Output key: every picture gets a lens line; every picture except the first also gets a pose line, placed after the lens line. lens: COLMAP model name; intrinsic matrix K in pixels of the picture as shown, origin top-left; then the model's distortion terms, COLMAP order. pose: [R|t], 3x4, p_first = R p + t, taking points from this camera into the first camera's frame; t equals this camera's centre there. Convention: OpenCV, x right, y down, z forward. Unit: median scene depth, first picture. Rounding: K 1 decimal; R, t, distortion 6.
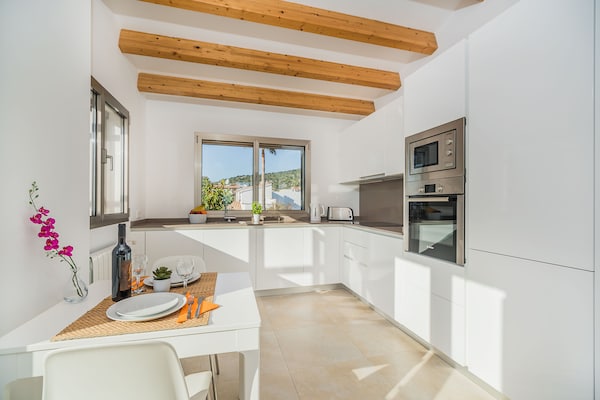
lens RADIAL K [[274.8, 0, 297.3], [0, 274.8, 201.2], [0, 0, 1]] dist [0.017753, -0.001203]
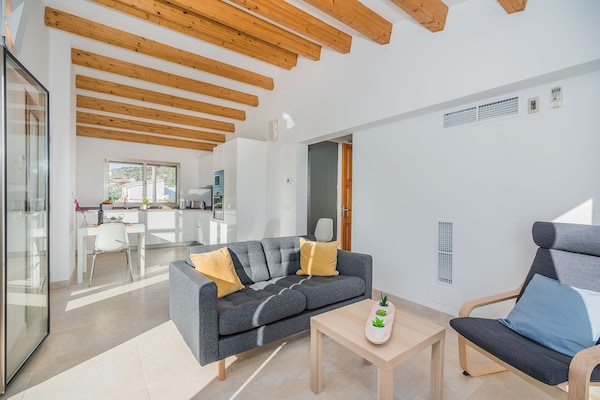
lens RADIAL K [[274.8, 0, 298.4], [0, 274.8, 197.5], [0, 0, 1]] dist [0.017753, -0.001203]
pose [[0.937366, 0.007921, 0.348256, 0.159821], [-0.008087, 0.999967, -0.000976, -0.004756], [-0.348252, -0.001901, 0.937399, -1.020573]]
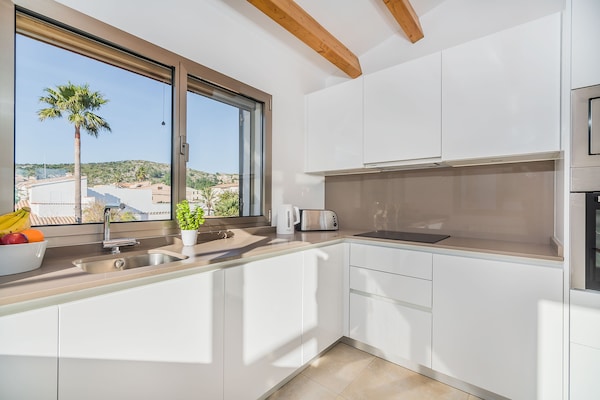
lens RADIAL K [[274.8, 0, 304.8], [0, 274.8, 198.4], [0, 0, 1]] dist [0.017753, -0.001203]
pose [[0.830167, 0.002393, 0.557510, -0.244839], [0.000727, 0.999985, -0.005374, -0.000047], [-0.557515, 0.004867, 0.830153, 0.532799]]
